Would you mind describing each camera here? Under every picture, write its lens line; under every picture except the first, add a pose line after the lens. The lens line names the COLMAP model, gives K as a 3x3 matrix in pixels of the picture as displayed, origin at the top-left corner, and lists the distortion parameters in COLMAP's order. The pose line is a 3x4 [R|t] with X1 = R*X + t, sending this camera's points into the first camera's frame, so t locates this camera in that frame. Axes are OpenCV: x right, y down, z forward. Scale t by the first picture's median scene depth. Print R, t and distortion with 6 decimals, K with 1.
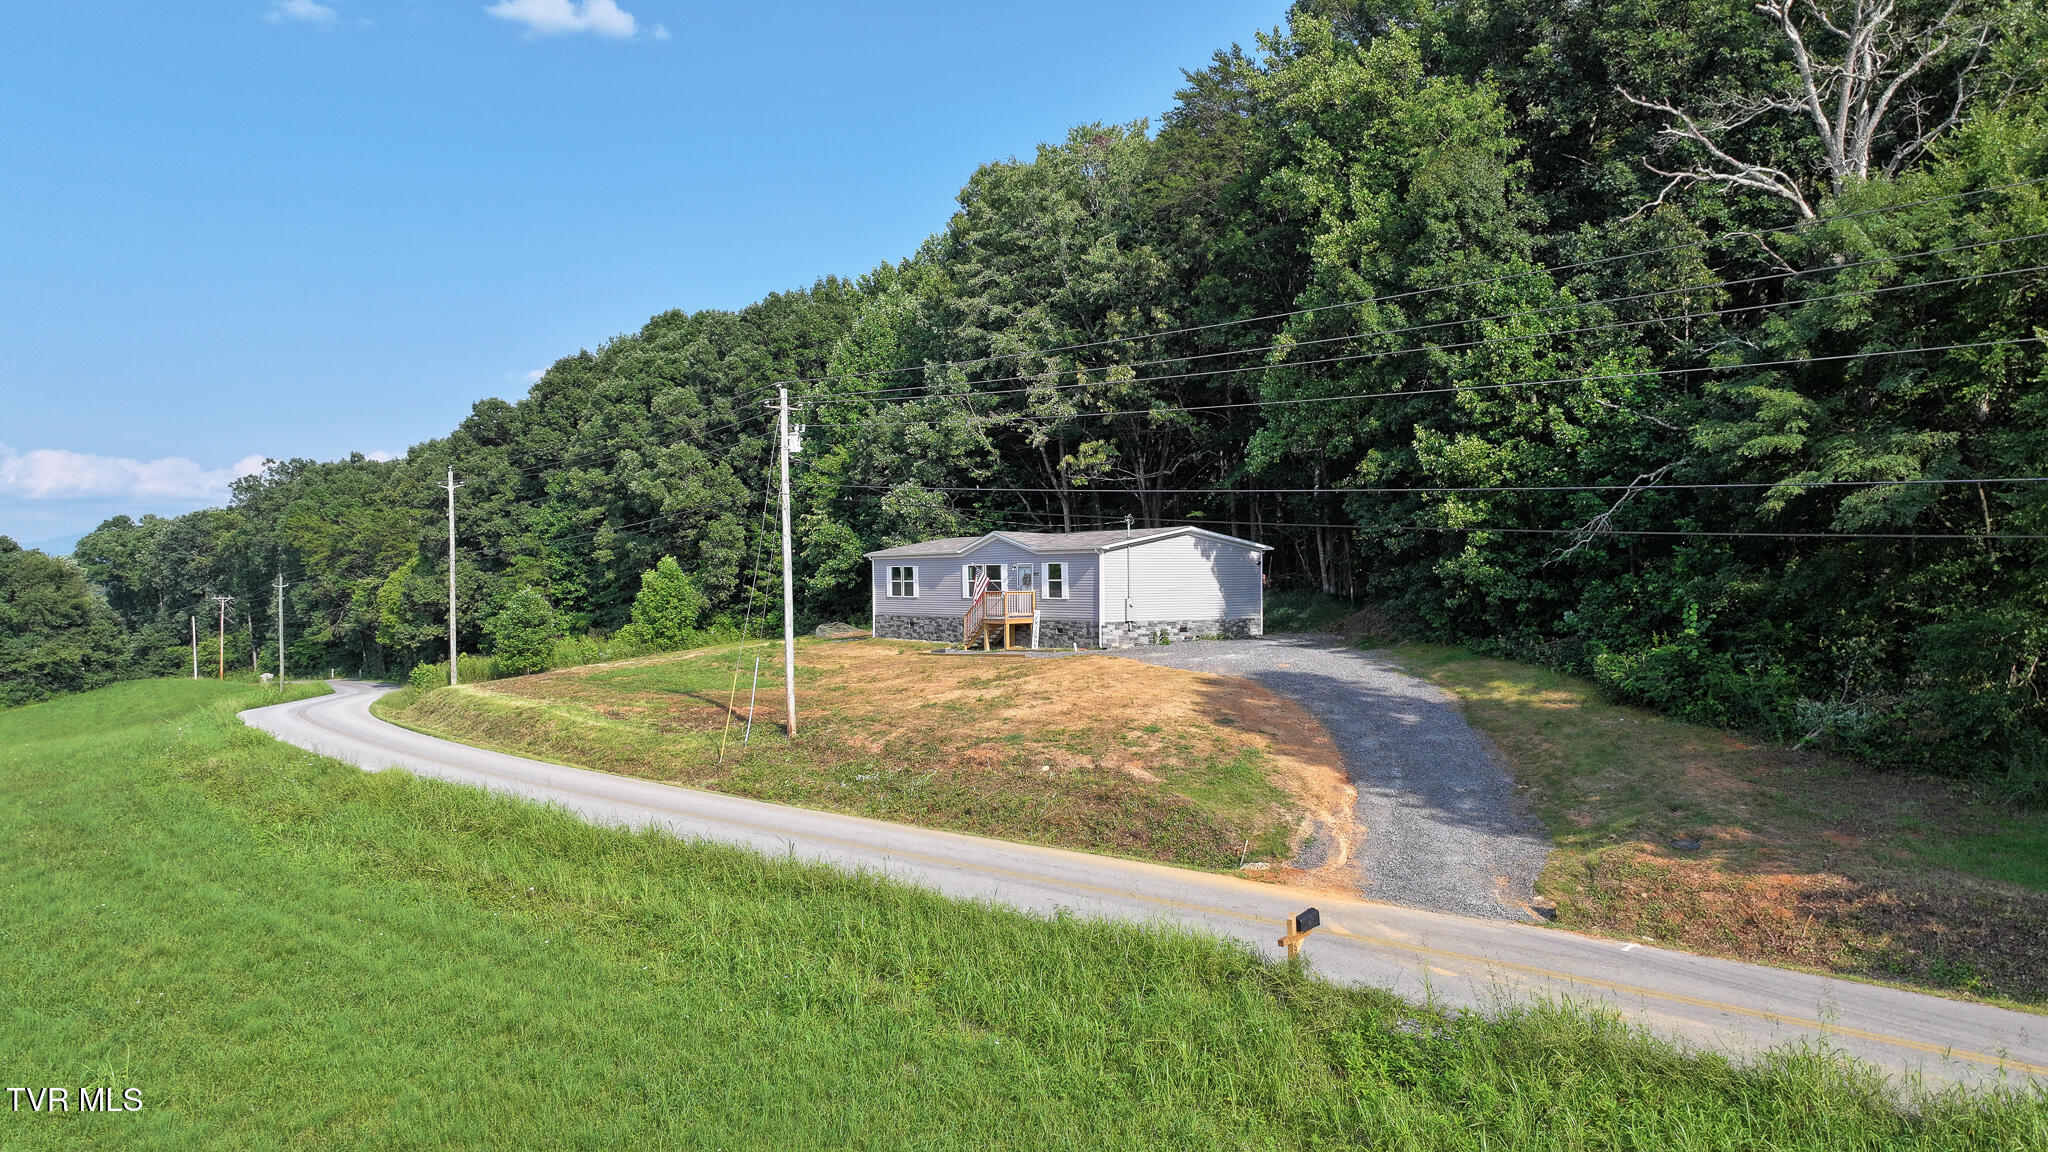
lens RADIAL K [[1438.0, 0, 1029.5], [0, 1438.0, 572.1], [0, 0, 1]] dist [0.012918, -0.007392]
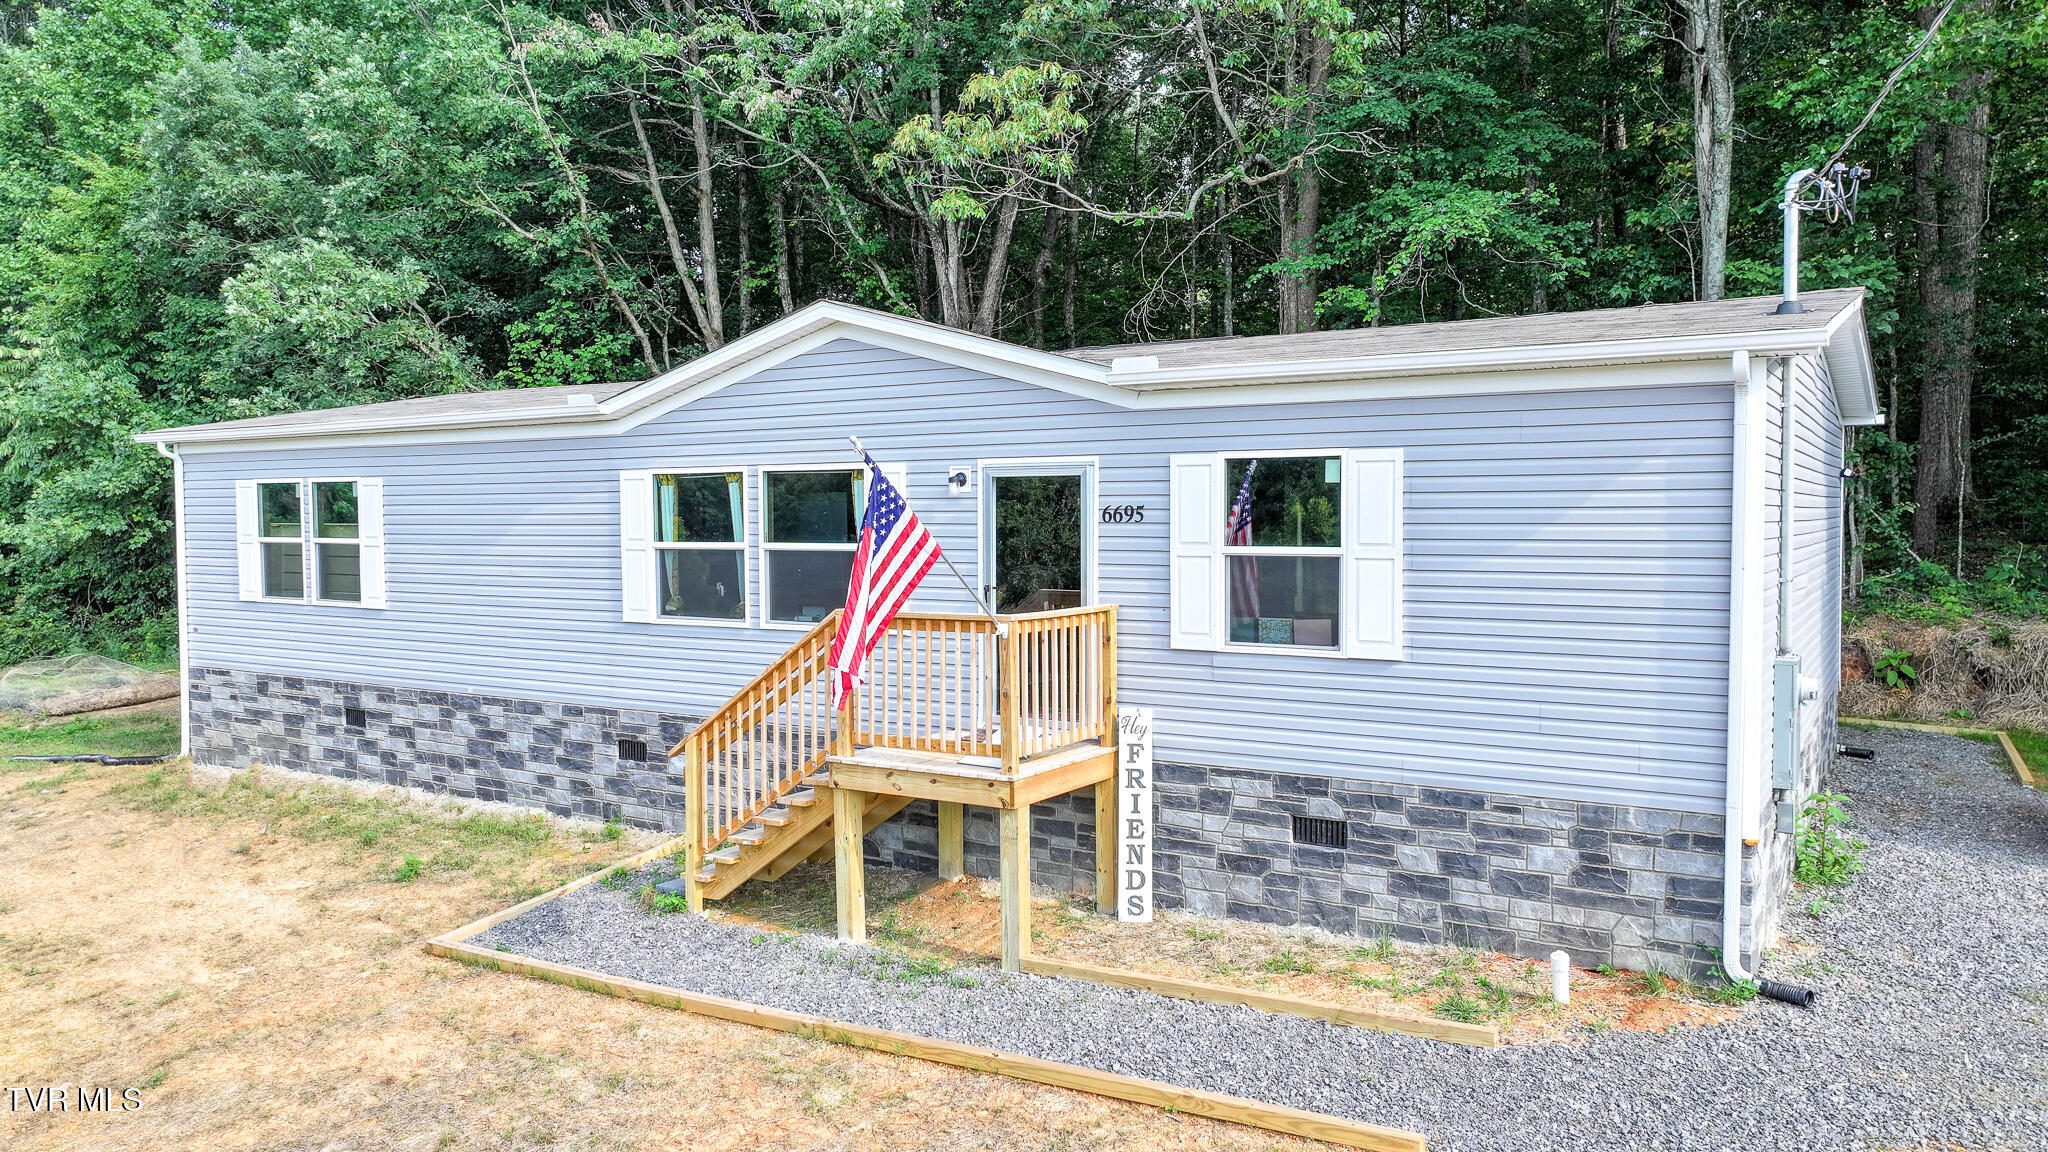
lens RADIAL K [[1438.0, 0, 1029.5], [0, 1438.0, 572.1], [0, 0, 1]] dist [0.012918, -0.007392]
pose [[0.925241, -0.014329, 0.379109, -0.057460], [-0.002887, 0.998992, 0.044804, 0.000315], [-0.379369, -0.042549, 0.924267, 0.614405]]
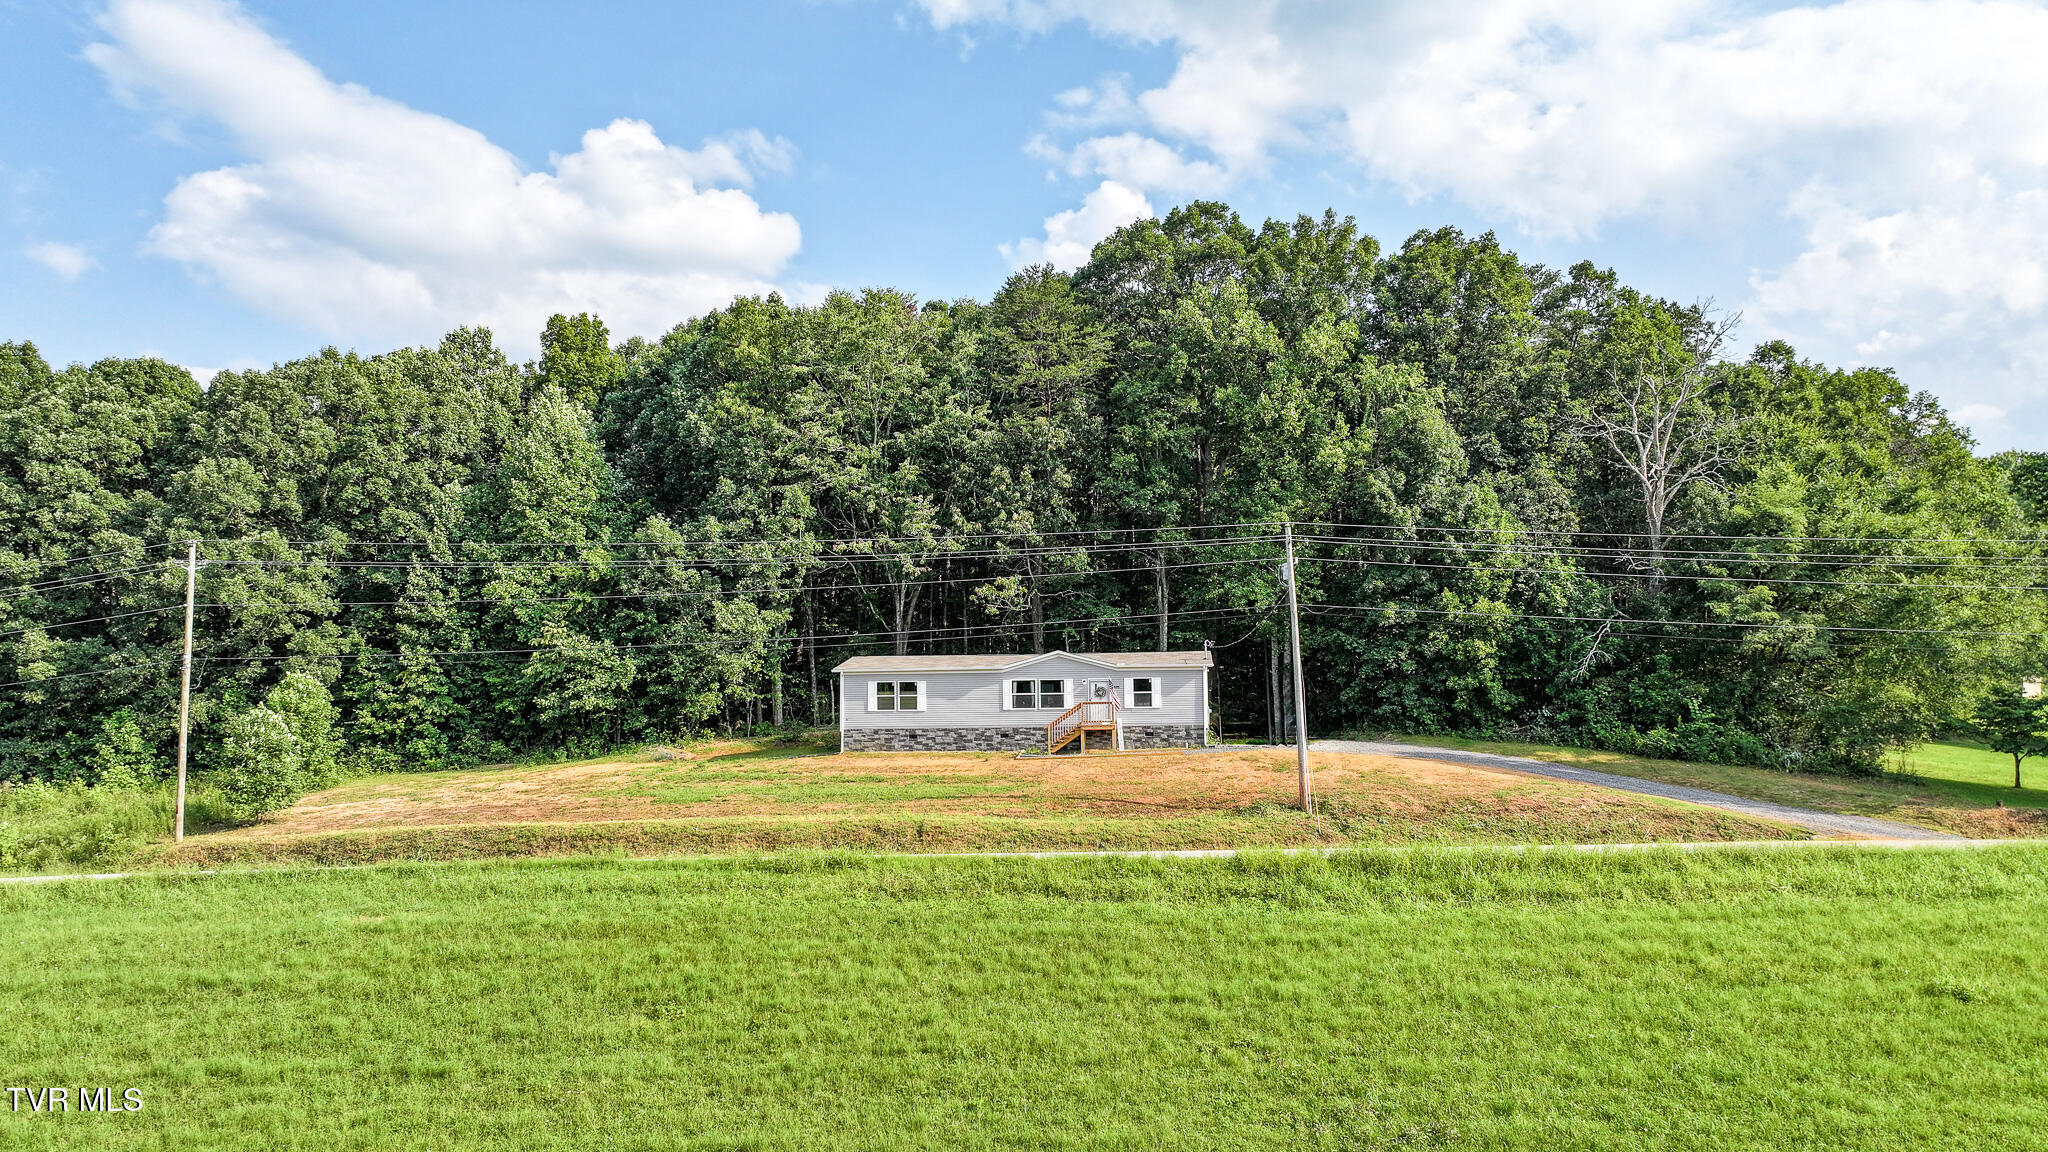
lens RADIAL K [[1438.0, 0, 1029.5], [0, 1438.0, 572.1], [0, 0, 1]] dist [0.012918, -0.007392]
pose [[0.658019, 0.073088, 0.749446, -0.693570], [0.003277, 0.994991, -0.099911, 0.018516], [-0.752994, 0.068199, 0.654484, 0.199958]]
